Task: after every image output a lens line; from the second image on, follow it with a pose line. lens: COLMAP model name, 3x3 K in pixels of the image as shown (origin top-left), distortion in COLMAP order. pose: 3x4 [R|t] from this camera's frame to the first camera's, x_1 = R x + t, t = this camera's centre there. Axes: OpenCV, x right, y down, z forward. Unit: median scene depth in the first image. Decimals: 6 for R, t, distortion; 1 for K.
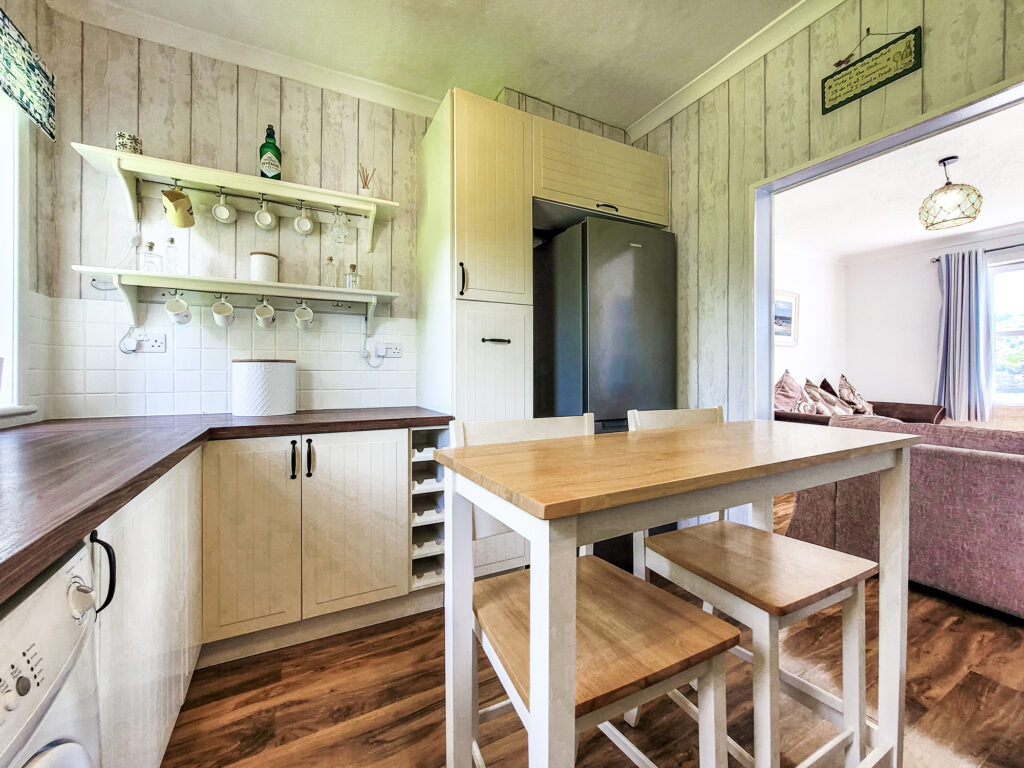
lens RADIAL K [[425.1, 0, 512.0], [0, 425.1, 384.0], [0, 0, 1]] dist [0.001171, 0.000426]
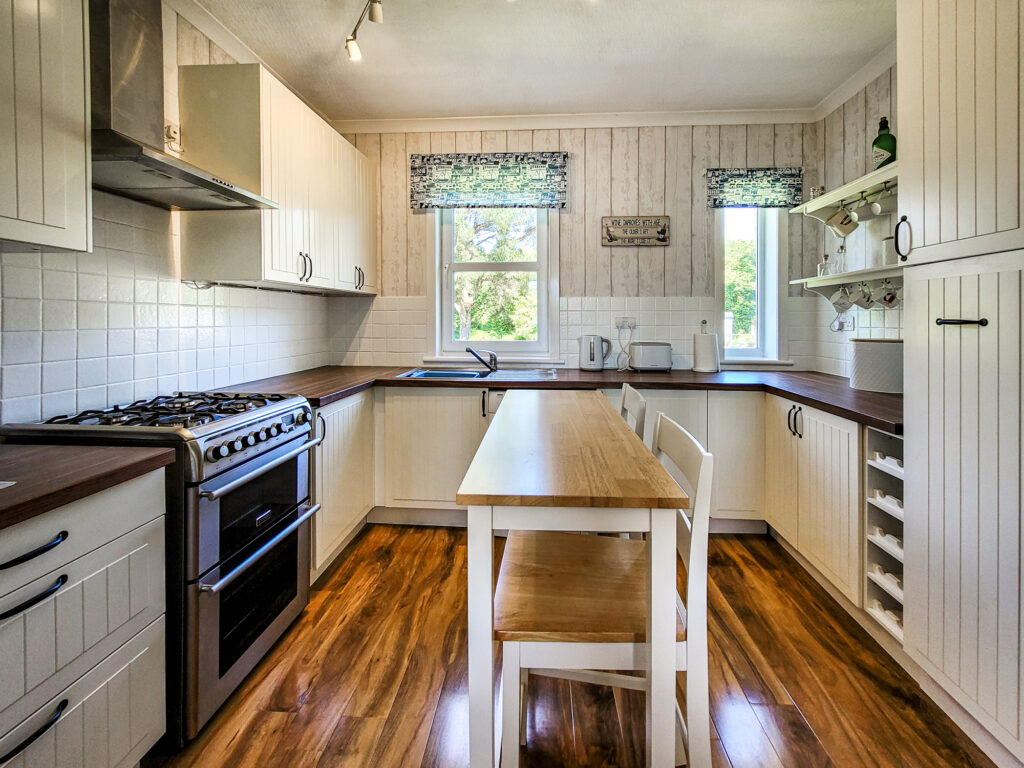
lens RADIAL K [[425.1, 0, 512.0], [0, 425.1, 384.0], [0, 0, 1]] dist [0.001171, 0.000426]
pose [[-0.537225, 0.124016, -0.834272, 0.854758], [-0.031153, 0.985539, 0.166563, -0.098892], [0.842863, 0.115472, -0.525593, 0.820010]]
